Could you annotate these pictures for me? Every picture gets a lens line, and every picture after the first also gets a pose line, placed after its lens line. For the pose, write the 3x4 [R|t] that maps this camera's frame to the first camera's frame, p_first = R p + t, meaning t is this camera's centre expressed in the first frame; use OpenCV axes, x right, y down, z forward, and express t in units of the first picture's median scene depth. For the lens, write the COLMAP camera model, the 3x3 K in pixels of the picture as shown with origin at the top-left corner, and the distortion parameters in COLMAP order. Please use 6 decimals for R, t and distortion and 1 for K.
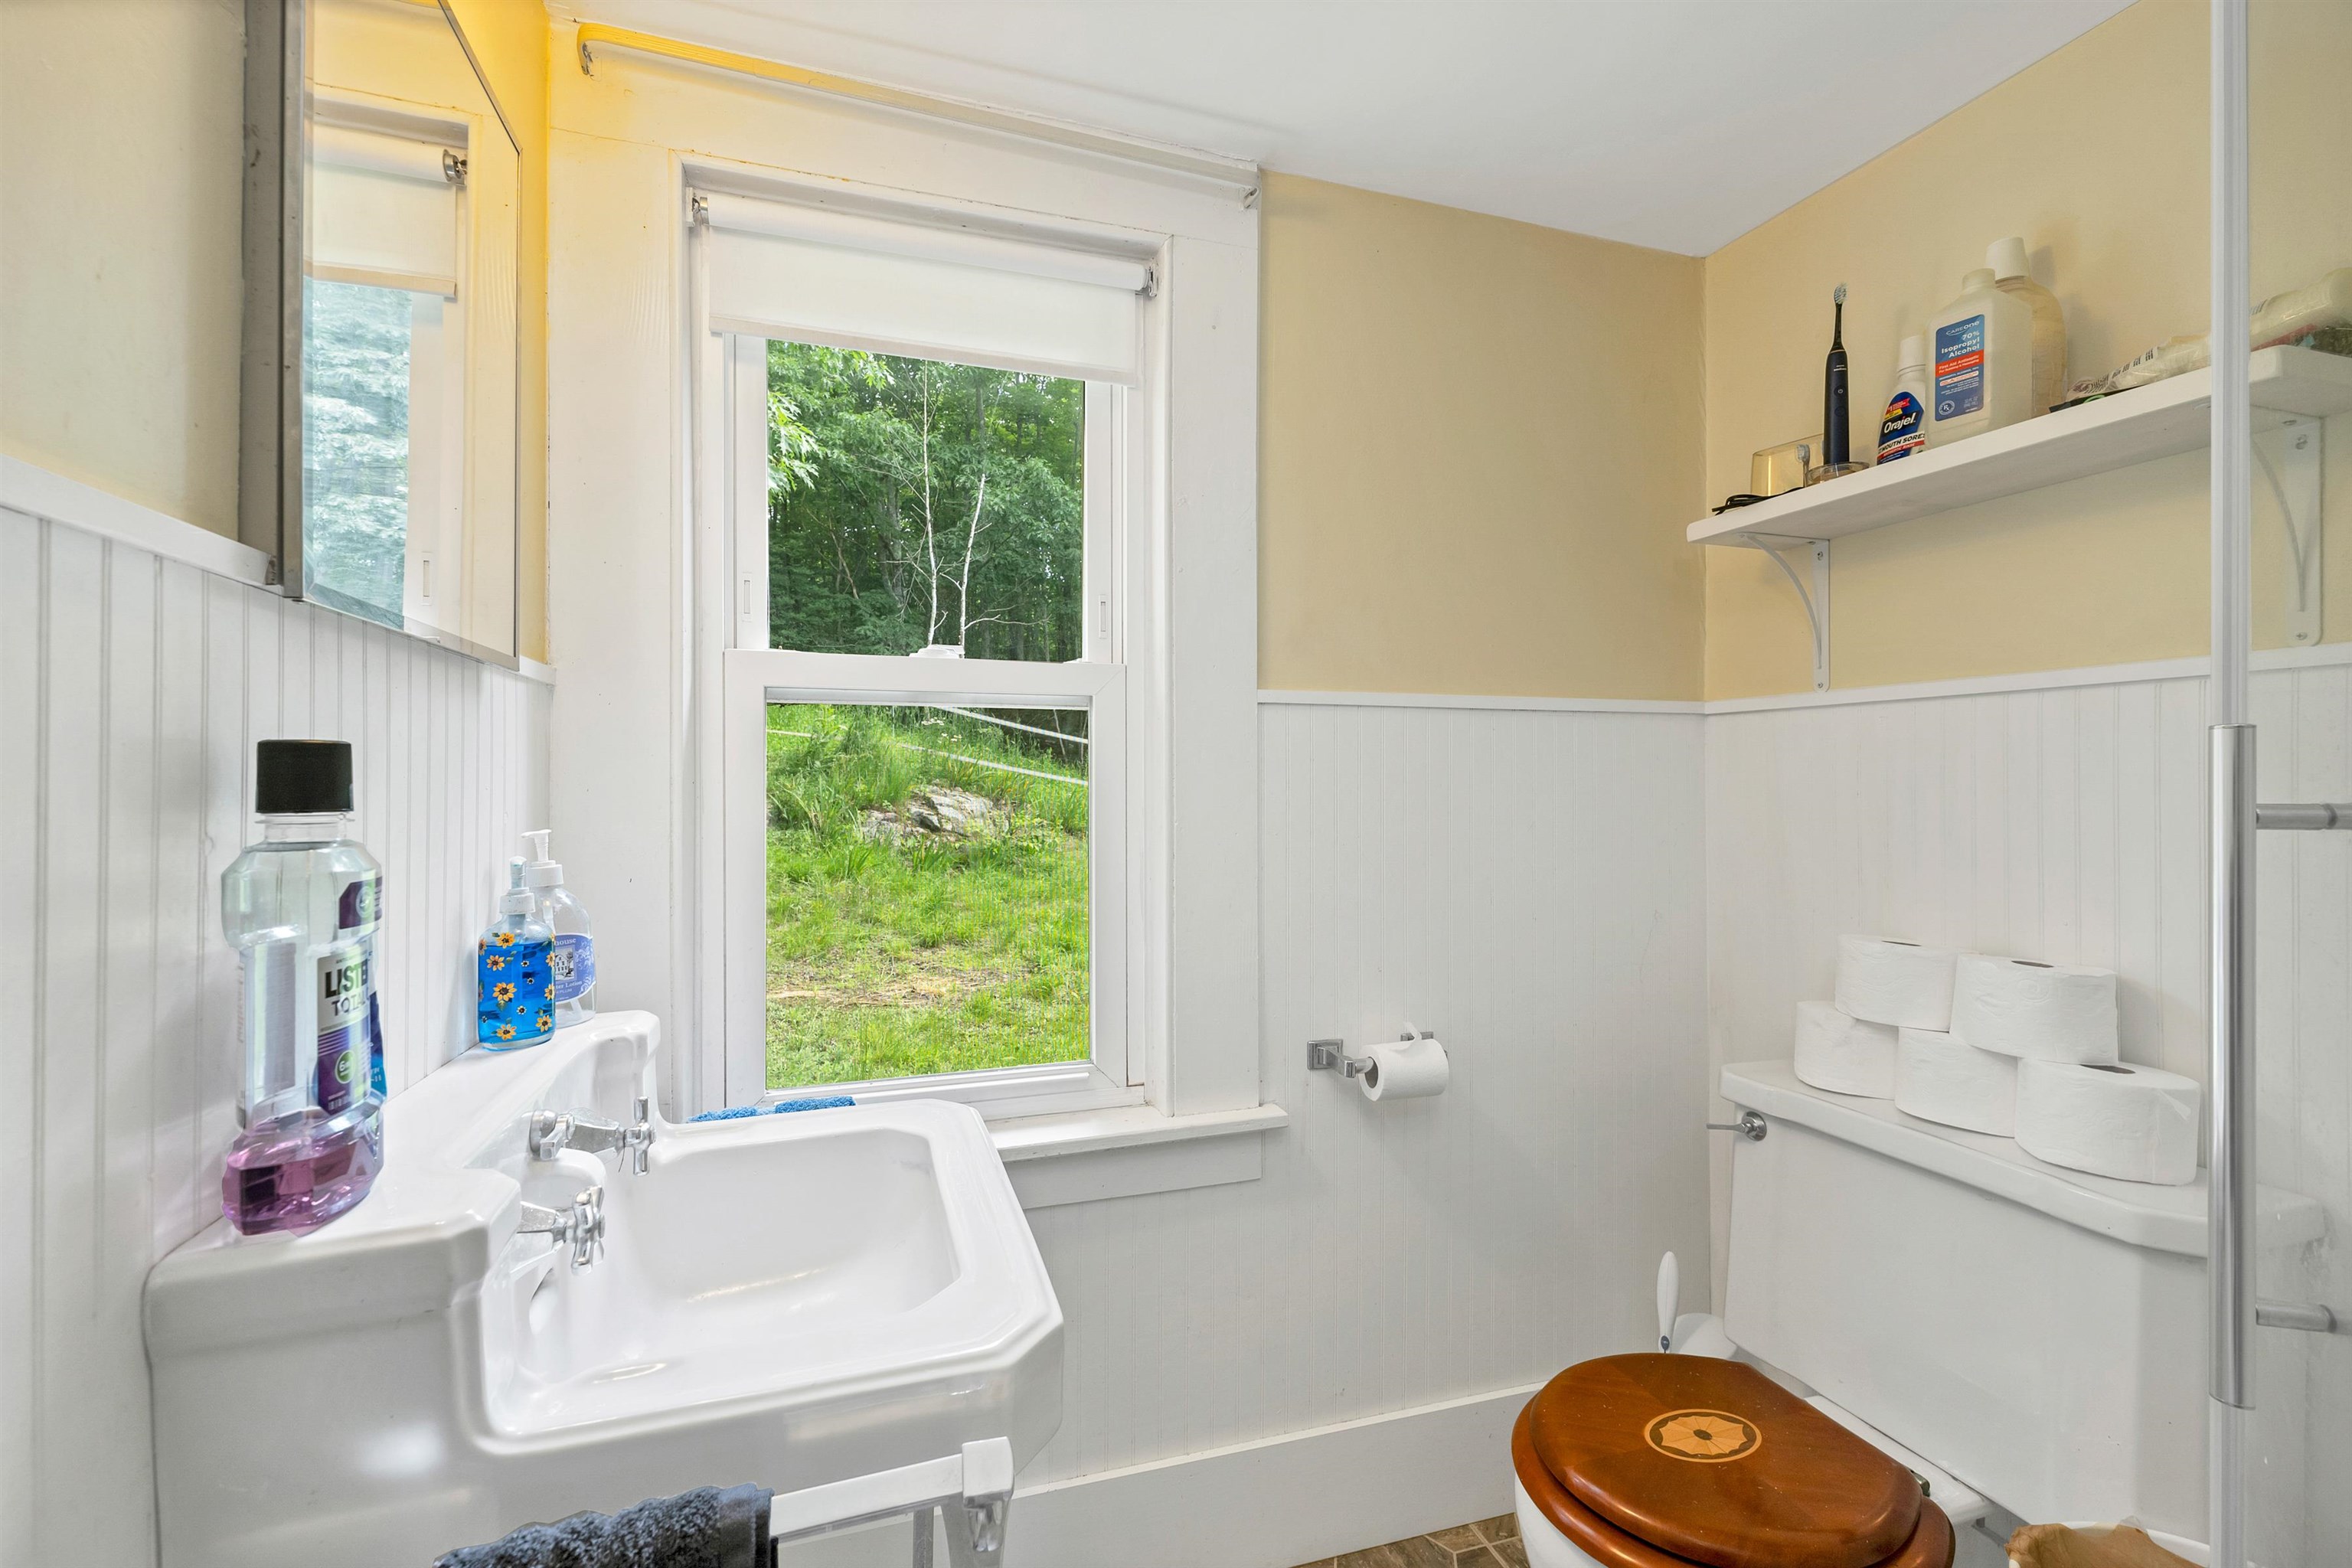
lens RADIAL K [[1002.1, 0, 1183.6], [0, 1002.1, 778.8], [0, 0, 1]] dist [0.004710, -0.001214]
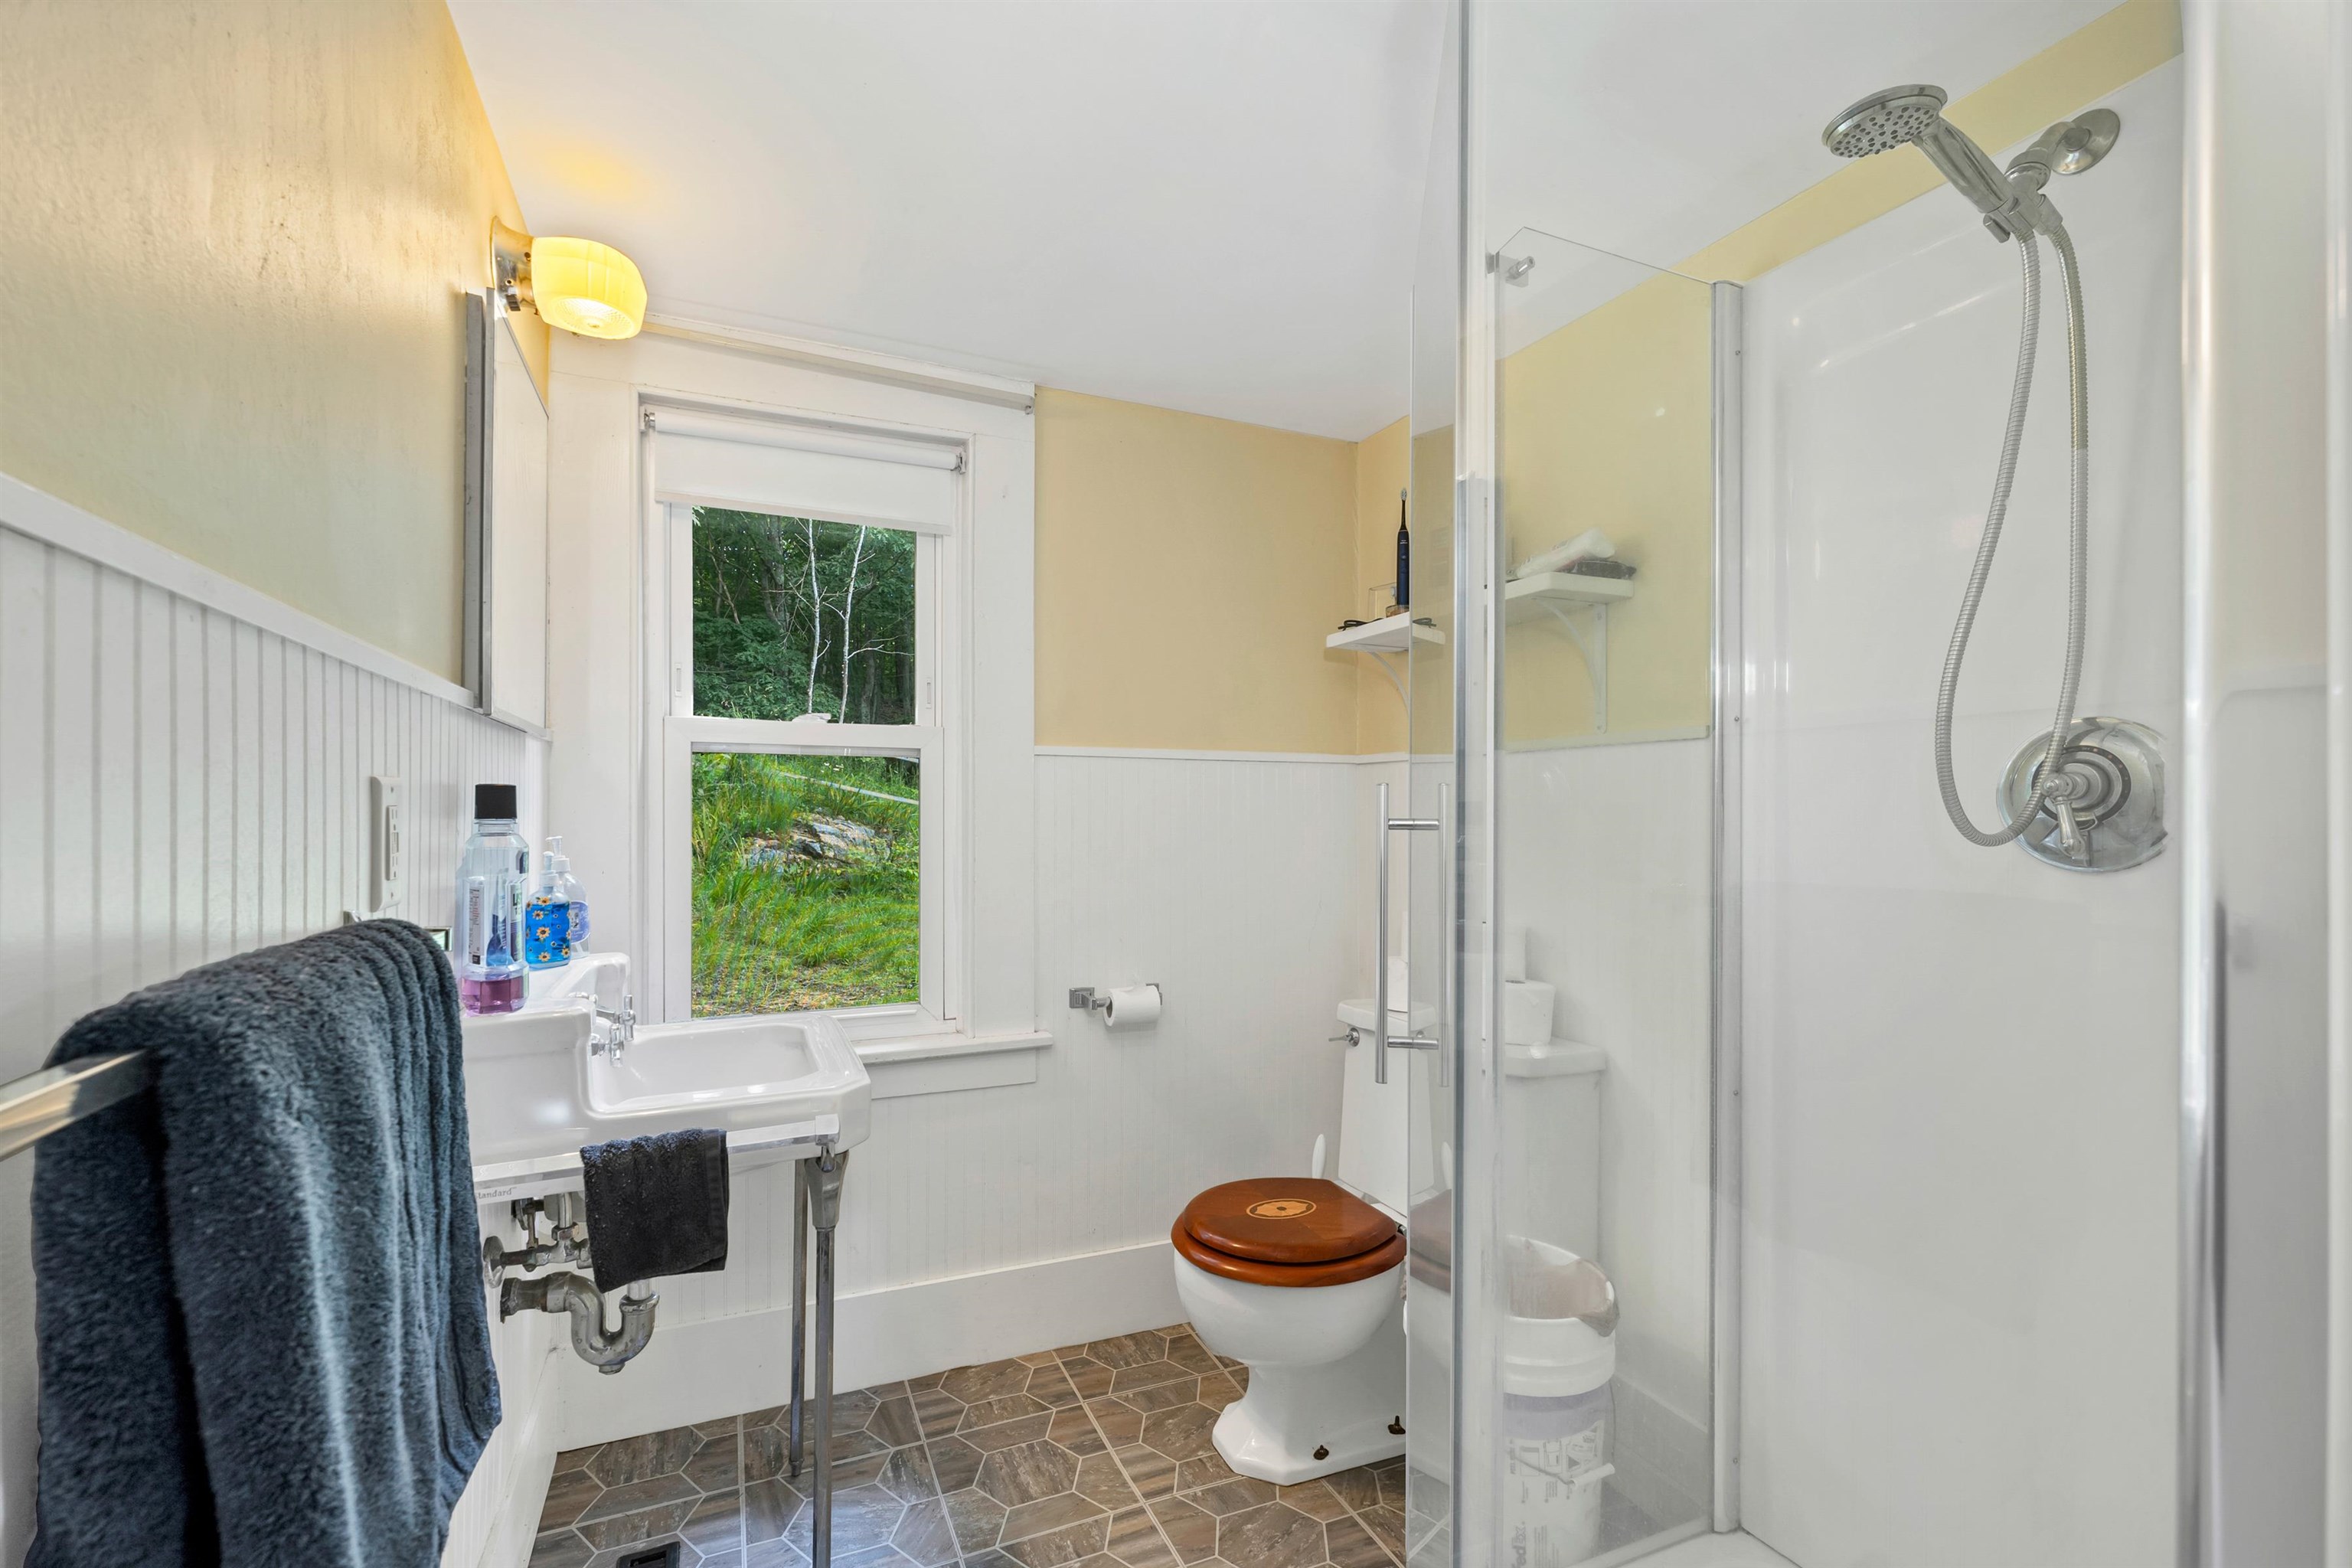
lens RADIAL K [[1002.1, 0, 1111.9], [0, 1002.1, 822.2], [0, 0, 1]] dist [0.004710, -0.001214]
pose [[0.999118, 0.004955, 0.041702, 0.124397], [-0.005505, 0.999899, 0.013091, 0.002428], [-0.041633, -0.013309, 0.999044, -0.451690]]
